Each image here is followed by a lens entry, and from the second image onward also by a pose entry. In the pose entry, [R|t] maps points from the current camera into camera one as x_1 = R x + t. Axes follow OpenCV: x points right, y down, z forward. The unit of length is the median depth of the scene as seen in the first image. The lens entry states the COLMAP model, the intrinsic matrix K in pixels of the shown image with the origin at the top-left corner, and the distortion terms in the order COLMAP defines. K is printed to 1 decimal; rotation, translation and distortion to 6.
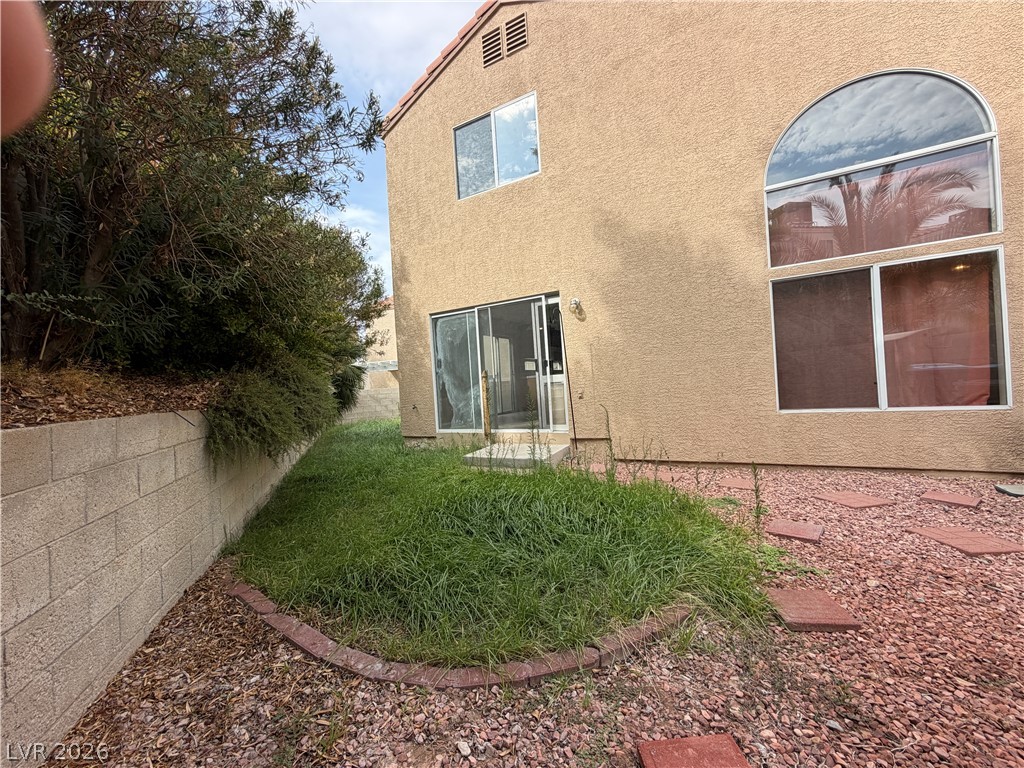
lens RADIAL K [[409.2, 0, 511.0], [0, 409.2, 385.6], [0, 0, 1]] dist [-0.000854, 0.000928]
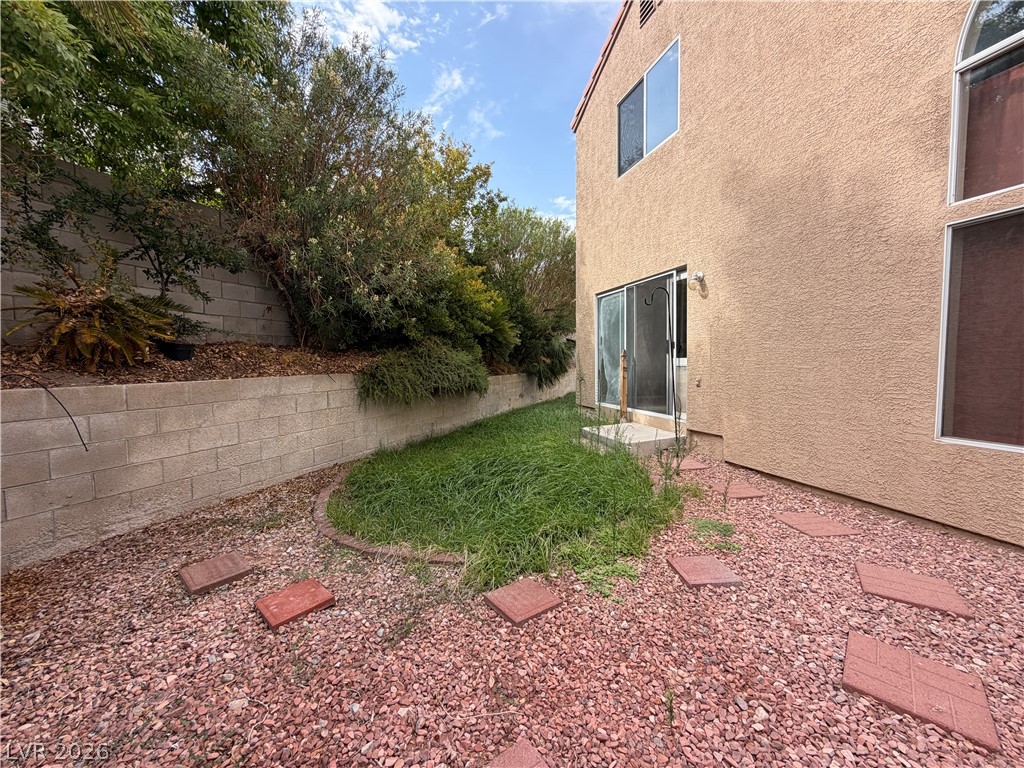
lens RADIAL K [[409.2, 0, 508.9], [0, 409.2, 385.1], [0, 0, 1]] dist [-0.000854, 0.000928]
pose [[0.717614, 0.095000, -0.689931, 0.501352], [-0.034102, 0.994258, 0.101435, -0.049017], [0.695605, -0.049263, 0.716733, 0.079428]]
